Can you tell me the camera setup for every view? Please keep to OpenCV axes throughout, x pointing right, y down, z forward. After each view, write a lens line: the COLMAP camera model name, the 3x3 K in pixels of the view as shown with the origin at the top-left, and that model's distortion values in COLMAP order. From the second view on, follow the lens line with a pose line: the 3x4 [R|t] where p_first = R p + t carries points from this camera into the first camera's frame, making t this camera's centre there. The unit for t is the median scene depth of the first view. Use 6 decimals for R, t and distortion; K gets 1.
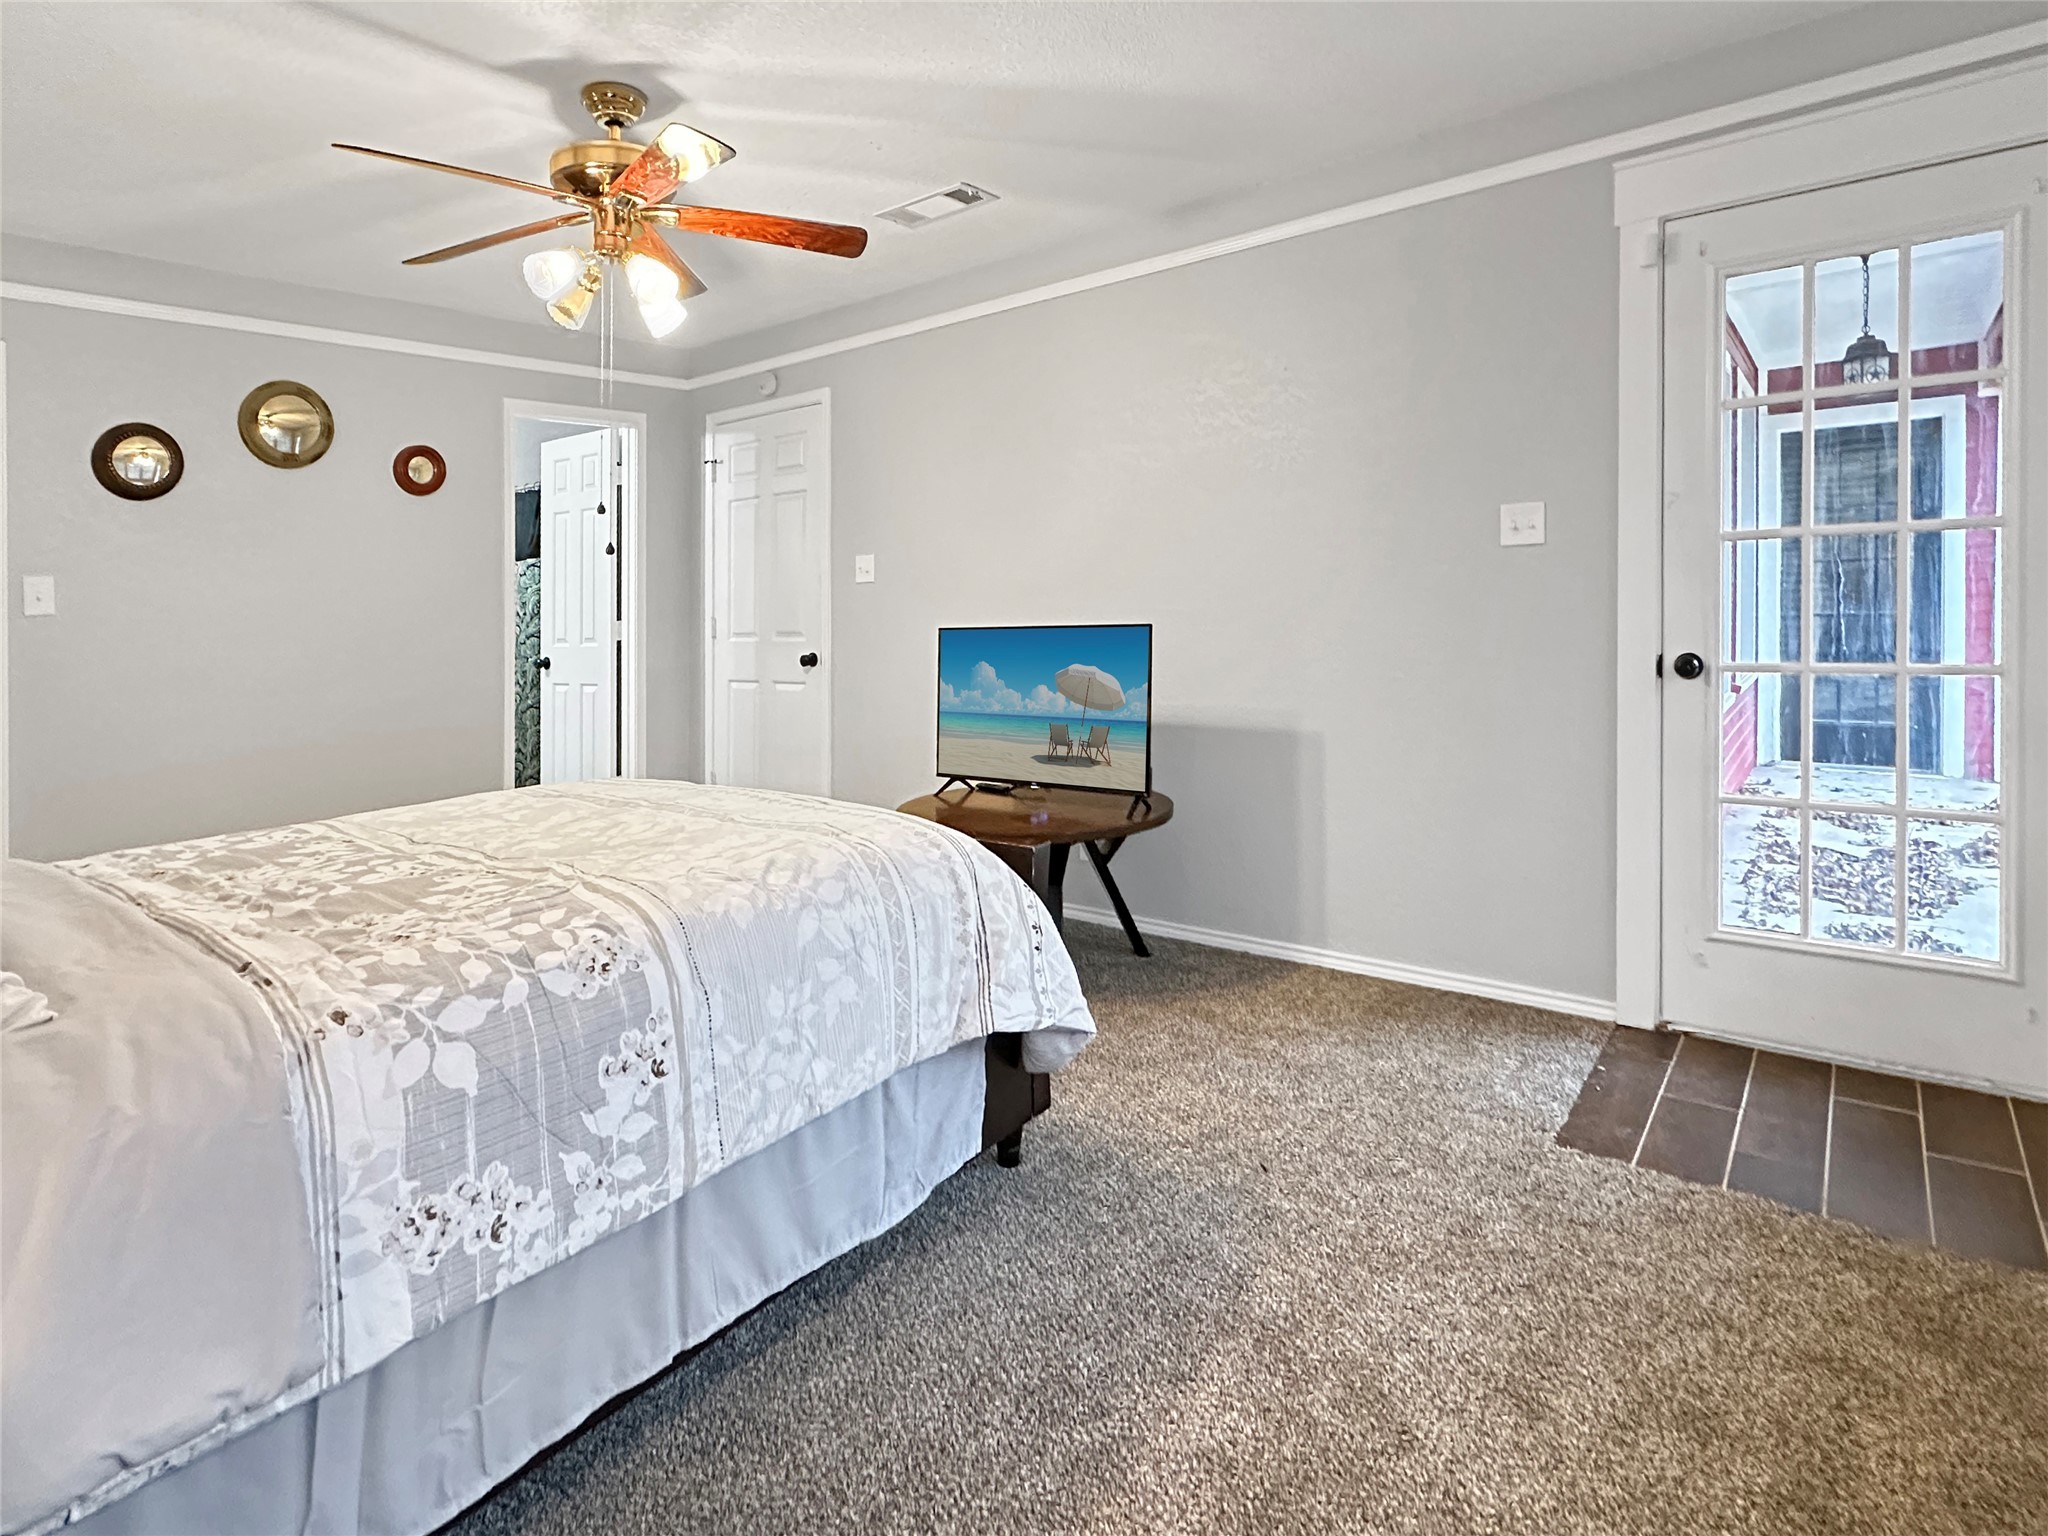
lens RADIAL K [[992.6, 0, 1022.5], [0, 992.6, 733.3], [0, 0, 1]] dist [-0.000661, -0.000036]
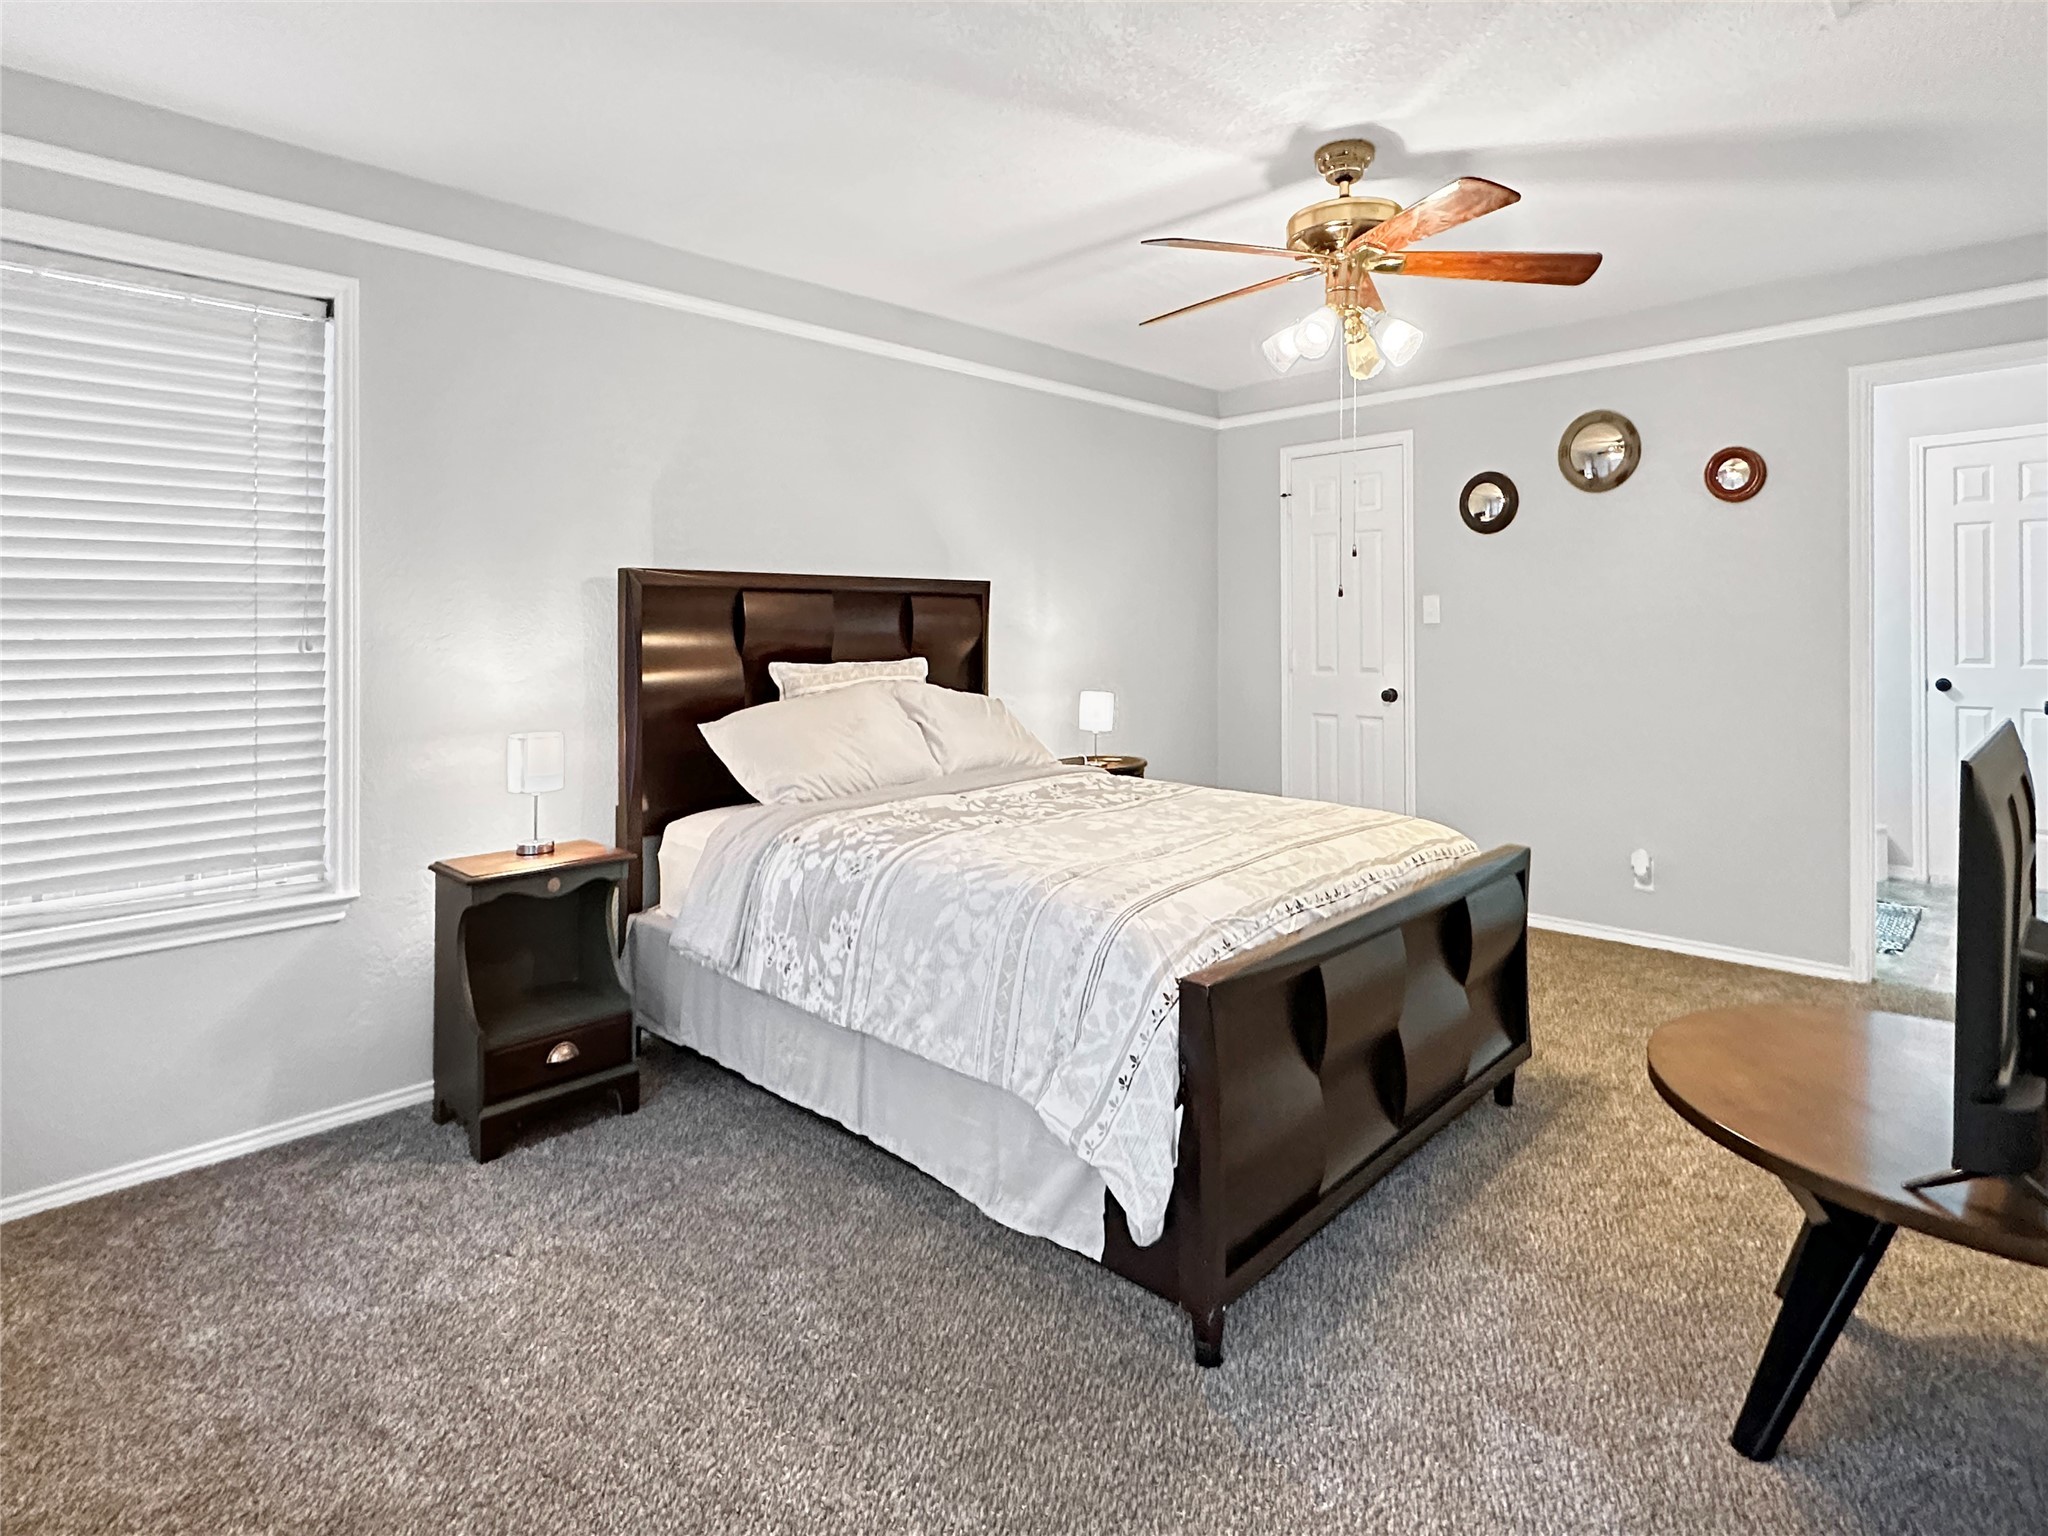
lens RADIAL K [[1074.8, 0, 1024.0], [0, 1074.8, 768.0], [0, 0, 1]] dist [0.000104, 0.000421]
pose [[-0.068119, 0.171421, -0.982840, 1.283103], [-0.132862, 0.974795, 0.179226, -0.286796], [0.988791, 0.142790, -0.043627, 1.335845]]
